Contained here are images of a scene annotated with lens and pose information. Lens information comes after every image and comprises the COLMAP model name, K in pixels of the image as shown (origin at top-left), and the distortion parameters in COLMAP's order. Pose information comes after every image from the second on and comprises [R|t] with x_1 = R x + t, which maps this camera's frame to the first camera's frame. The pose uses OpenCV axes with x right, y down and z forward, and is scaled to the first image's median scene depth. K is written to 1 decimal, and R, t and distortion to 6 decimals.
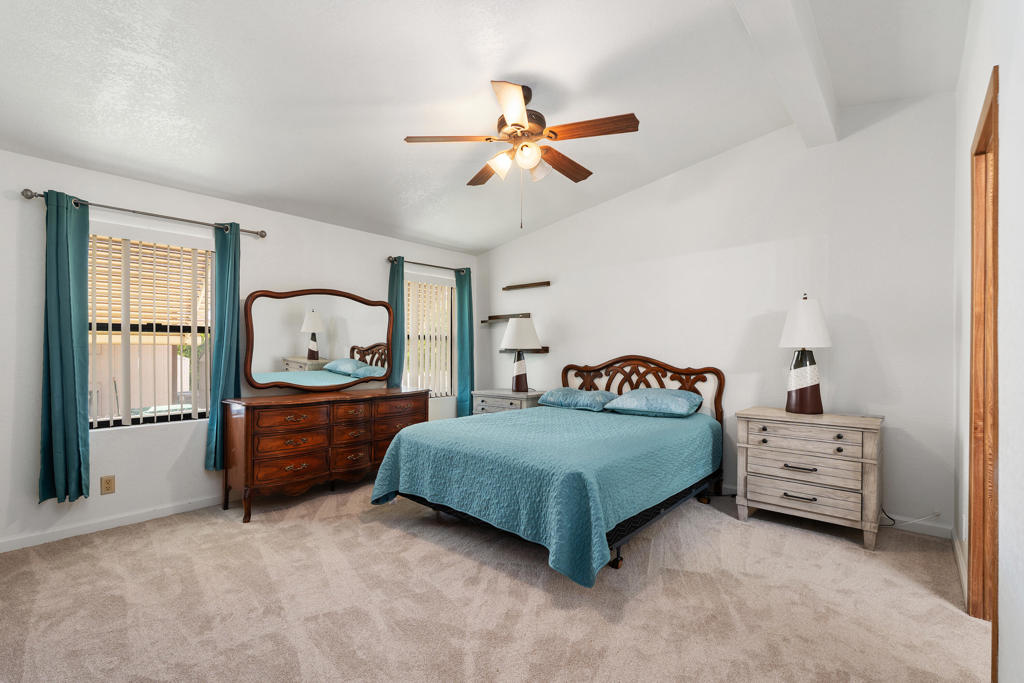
lens RADIAL K [[463.7, 0, 513.0], [0, 463.7, 343.8], [0, 0, 1]] dist [0.001367, -0.000576]
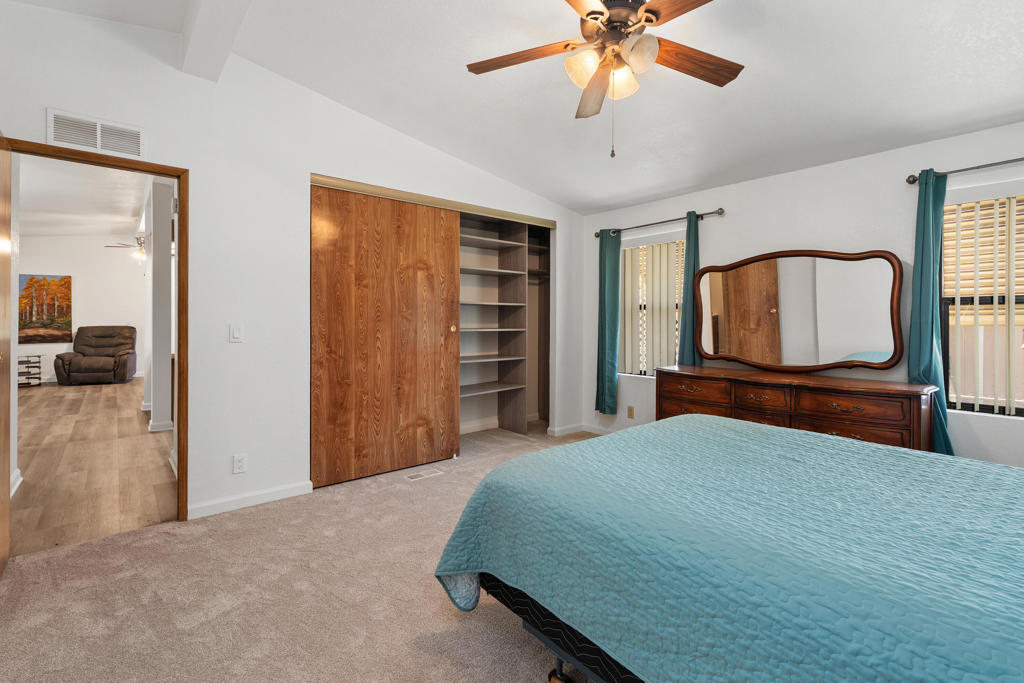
lens RADIAL K [[463.7, 0, 482.7], [0, 463.7, 321.2], [0, 0, 1]] dist [0.001367, -0.000576]
pose [[-0.188340, -0.005633, -0.982088, 0.220294], [0.006624, 0.999954, -0.007006, 0.004858], [0.982081, -0.007825, -0.188294, 0.256746]]
